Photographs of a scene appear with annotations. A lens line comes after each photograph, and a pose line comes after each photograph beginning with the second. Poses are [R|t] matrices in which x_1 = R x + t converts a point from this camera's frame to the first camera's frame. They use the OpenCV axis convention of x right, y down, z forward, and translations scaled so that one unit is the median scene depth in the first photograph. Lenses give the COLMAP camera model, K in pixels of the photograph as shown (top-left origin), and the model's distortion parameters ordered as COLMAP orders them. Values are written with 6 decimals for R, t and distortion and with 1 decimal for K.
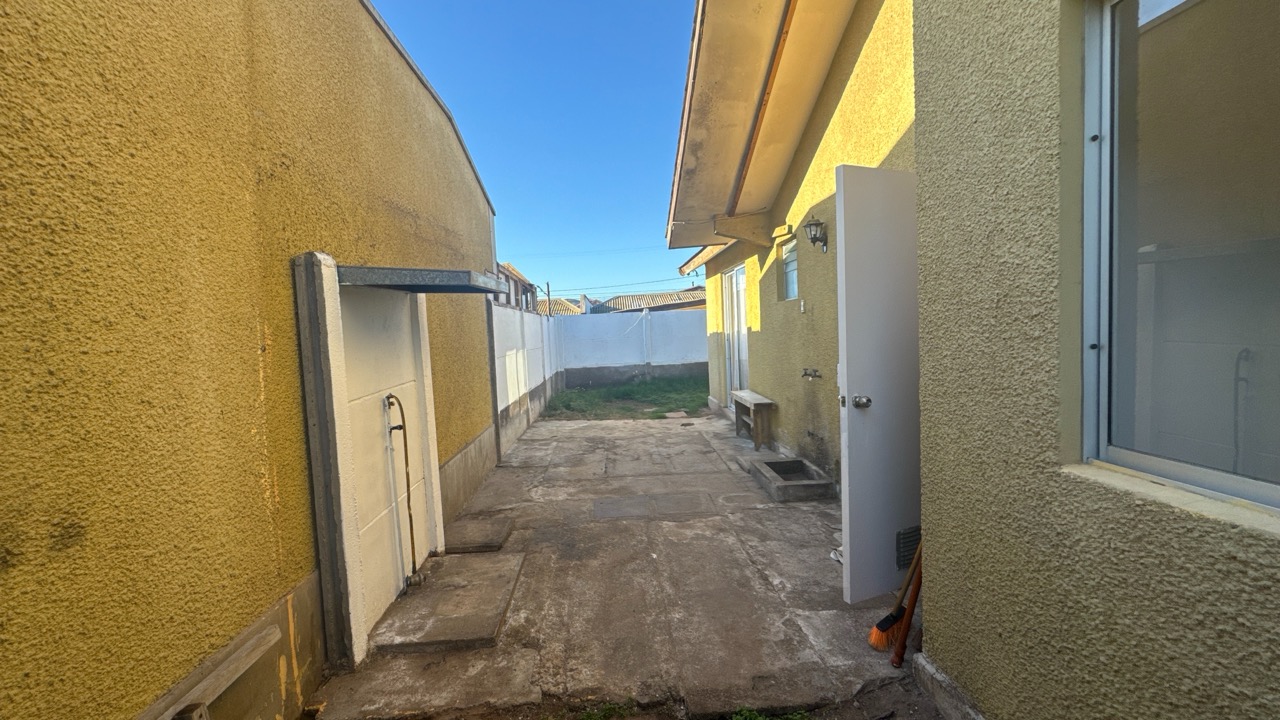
lens RADIAL K [[512.7, 0, 638.9], [0, 512.7, 356.9], [0, 0, 1]] dist [0.000091, 0.000037]
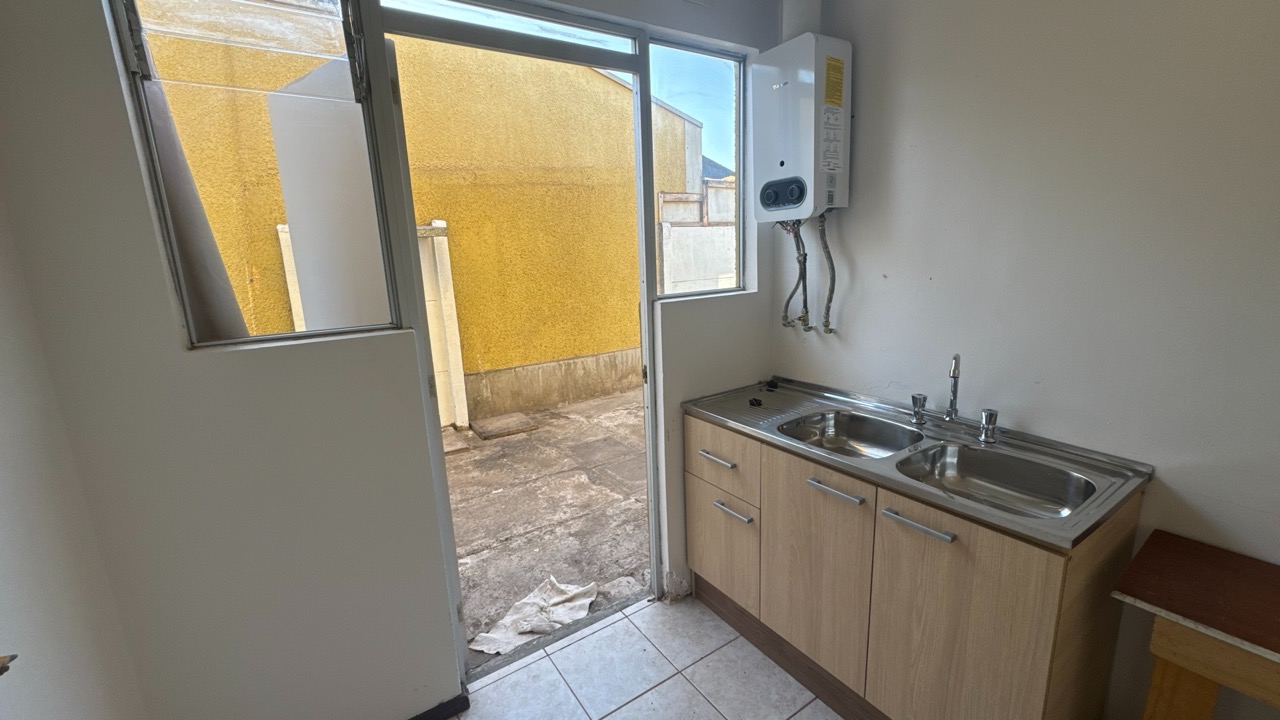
lens RADIAL K [[512.7, 0, 641.0], [0, 512.7, 358.1], [0, 0, 1]] dist [0.000091, 0.000037]
pose [[0.505334, 0.195629, -0.840456, 1.032213], [-0.030452, 0.977400, 0.209195, -0.108564], [0.862386, -0.080120, 0.499871, 0.770379]]
